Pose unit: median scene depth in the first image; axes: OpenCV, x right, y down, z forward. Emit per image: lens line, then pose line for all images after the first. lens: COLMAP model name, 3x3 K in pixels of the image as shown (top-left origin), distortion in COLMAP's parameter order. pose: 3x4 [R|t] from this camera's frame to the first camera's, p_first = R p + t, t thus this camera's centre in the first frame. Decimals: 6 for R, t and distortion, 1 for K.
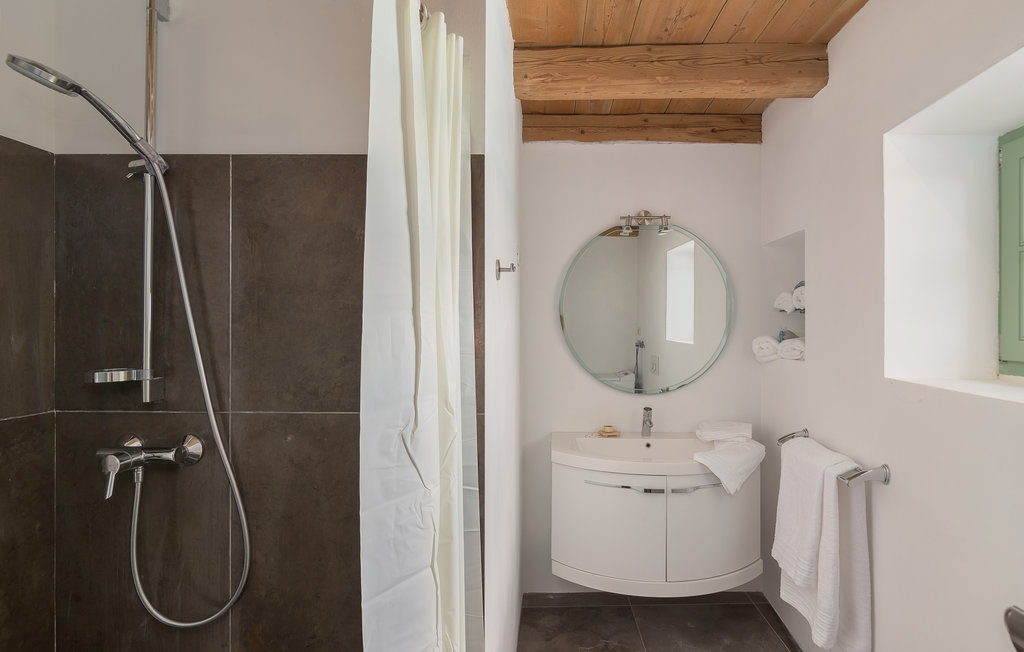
lens RADIAL K [[536.7, 0, 531.0], [0, 536.7, 326.5], [0, 0, 1]] dist [0.019793, -0.026159]
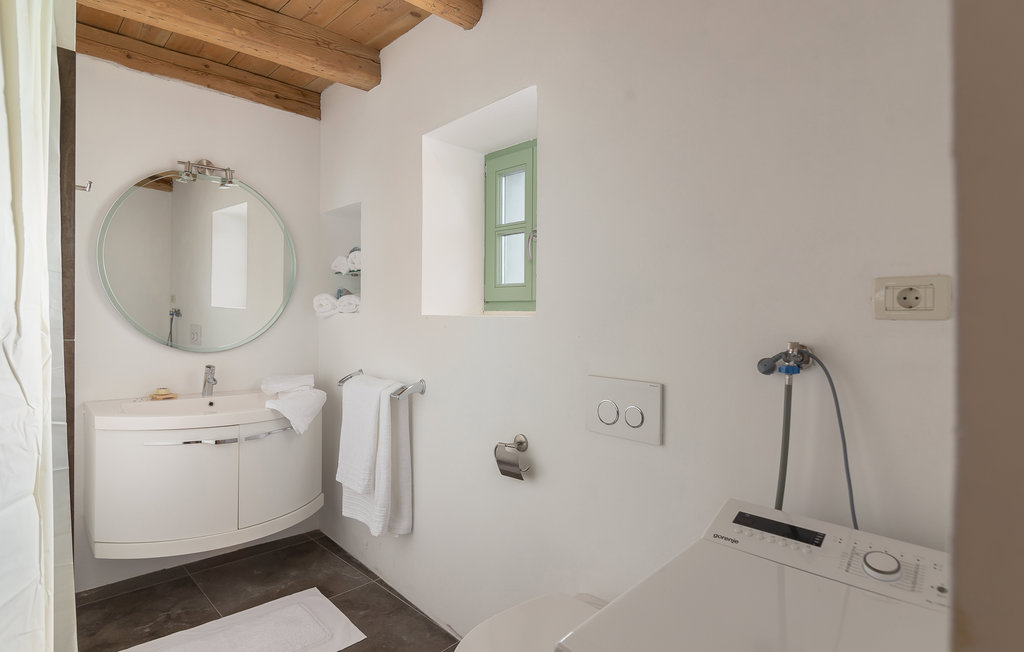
lens RADIAL K [[561.4, 0, 508.9], [0, 561.4, 316.1], [0, 0, 1]] dist [0.002015, 0.000360]
pose [[0.709809, -0.001282, 0.704393, -0.124875], [-0.004078, 0.999974, 0.005930, 0.061001], [-0.704383, -0.007081, 0.709785, -0.103745]]
